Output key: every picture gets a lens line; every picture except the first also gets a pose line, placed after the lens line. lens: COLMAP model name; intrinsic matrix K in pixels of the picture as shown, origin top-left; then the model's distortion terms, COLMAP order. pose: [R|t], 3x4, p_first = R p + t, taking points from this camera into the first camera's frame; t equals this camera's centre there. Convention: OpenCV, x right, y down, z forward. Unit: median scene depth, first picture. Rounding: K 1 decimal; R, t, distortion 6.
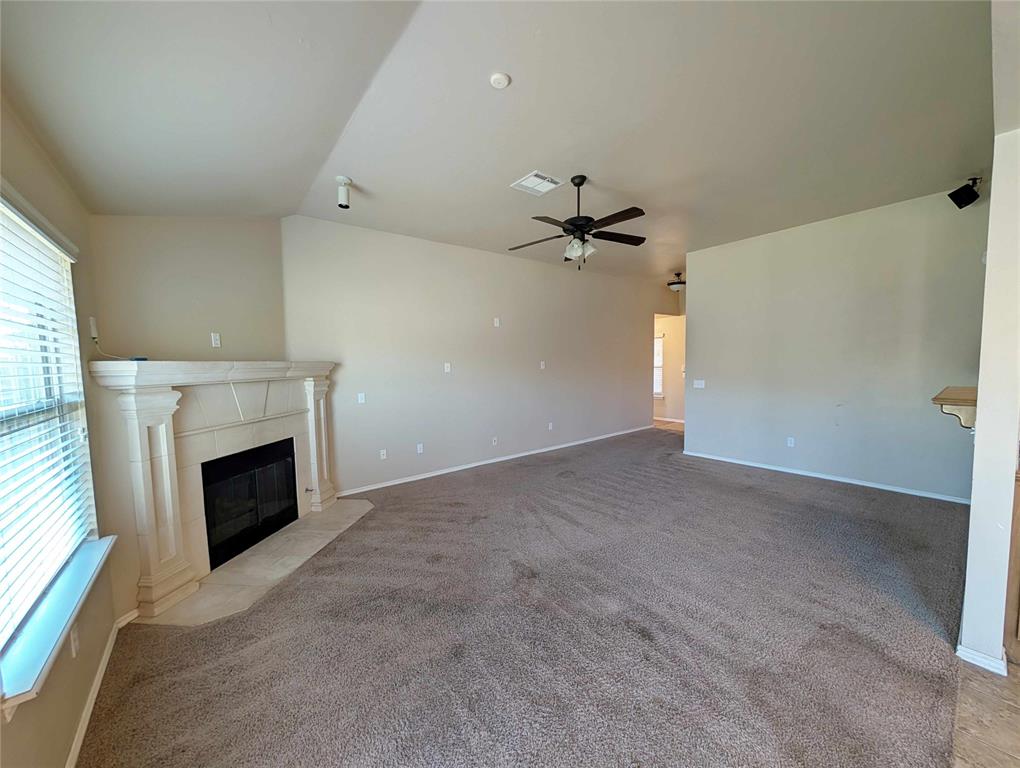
lens RADIAL K [[384.6, 0, 512.1], [0, 384.6, 390.7], [0, 0, 1]] dist [-0.000404, 0.000074]
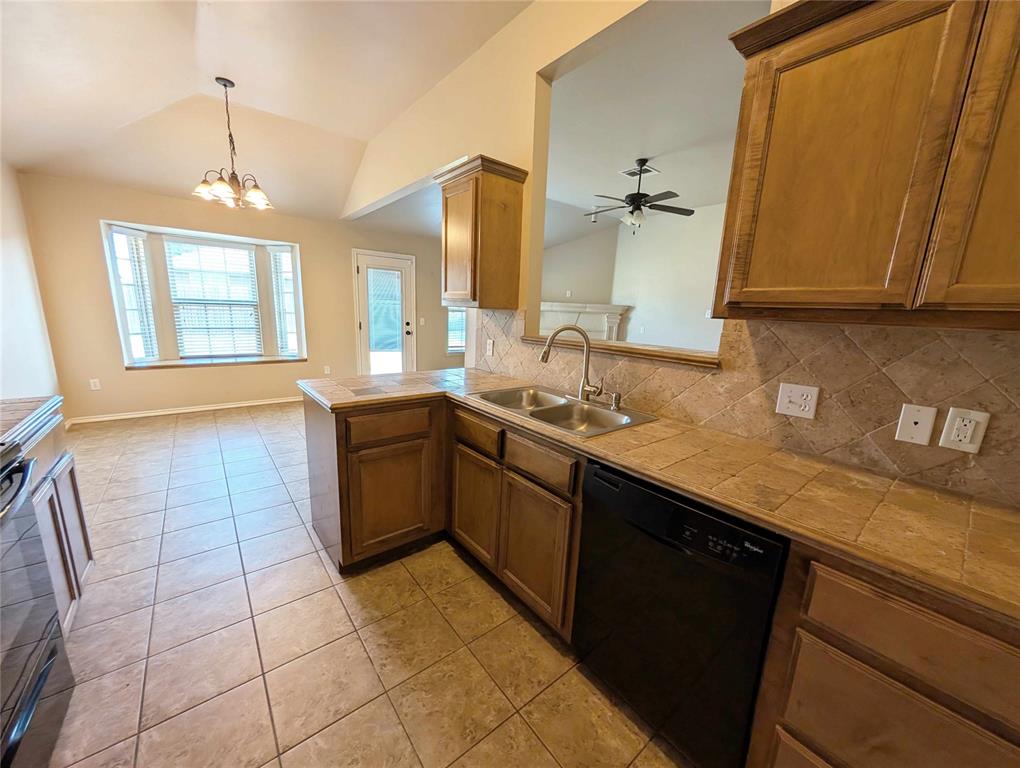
lens RADIAL K [[384.6, 0, 512.1], [0, 384.6, 390.7], [0, 0, 1]] dist [-0.000404, 0.000074]
pose [[0.007079, 0.227309, -0.973797, 1.584086], [-0.114882, 0.967558, 0.225017, -0.044129], [0.993354, 0.110279, 0.032963, 0.599776]]
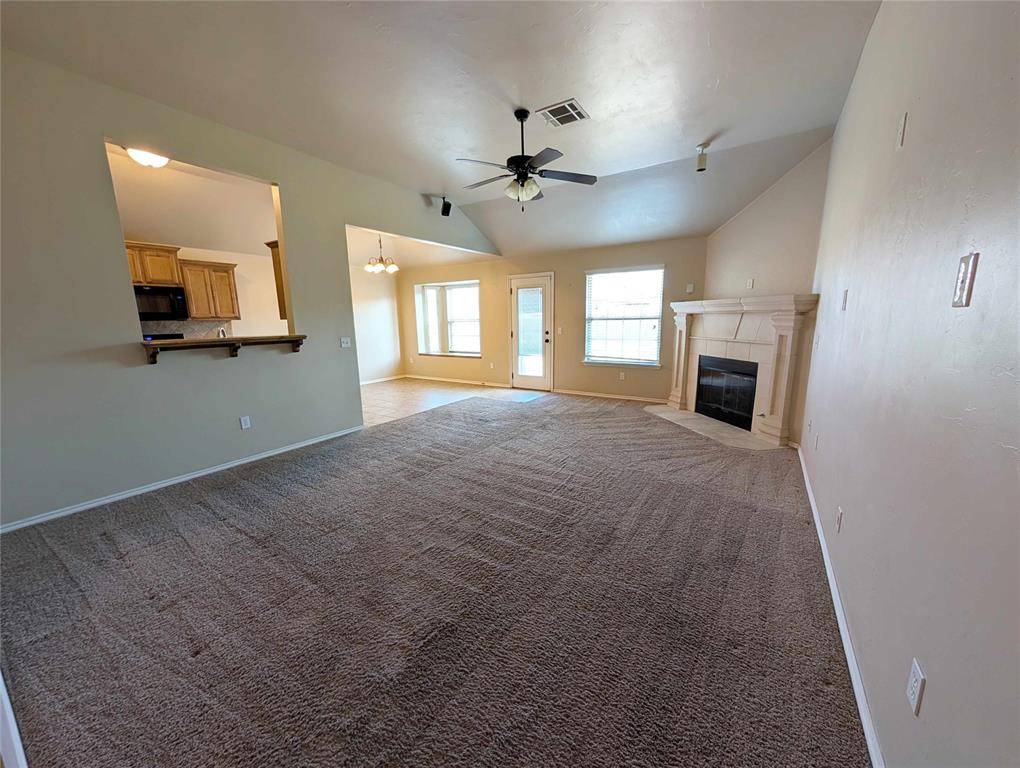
lens RADIAL K [[384.6, 0, 512.1], [0, 384.6, 390.7], [0, 0, 1]] dist [-0.000404, 0.000074]
pose [[-0.947886, 0.091772, -0.305108, 0.556422], [0.010040, 0.965747, 0.259292, -0.119569], [0.318453, 0.242716, -0.916339, 2.038444]]
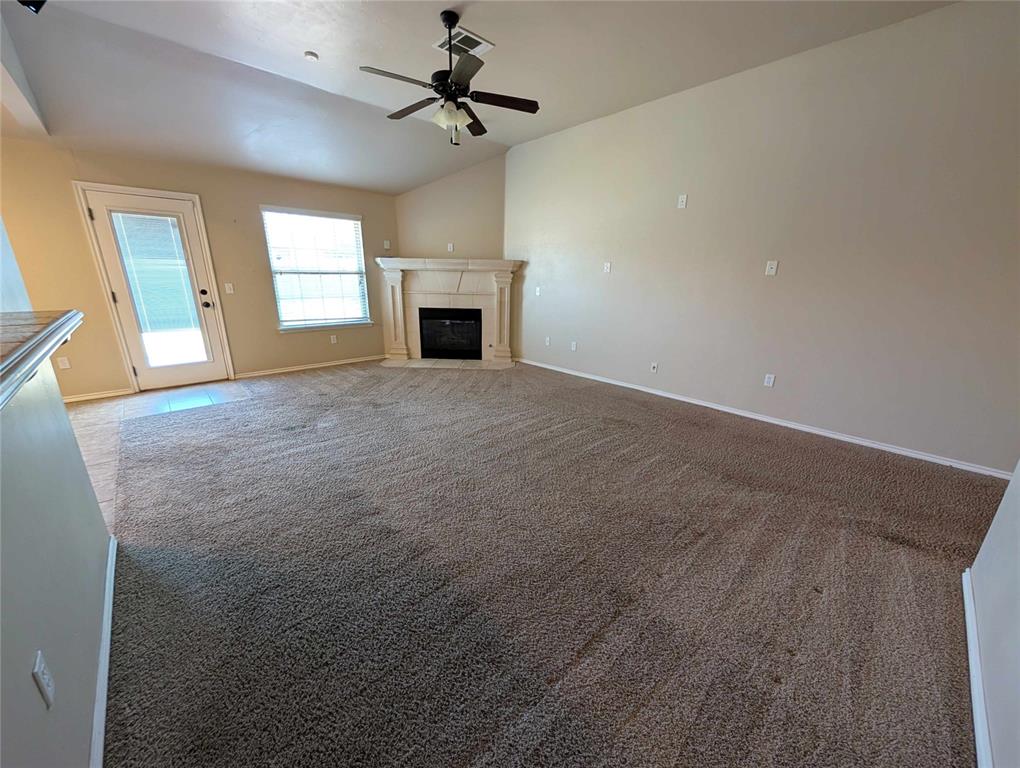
lens RADIAL K [[384.6, 0, 512.1], [0, 384.6, 390.7], [0, 0, 1]] dist [-0.000404, 0.000074]
pose [[0.073517, 0.310171, -0.947834, 1.178804], [-0.089345, 0.948633, 0.303503, -0.060262], [0.993284, 0.062372, 0.097453, 1.091142]]
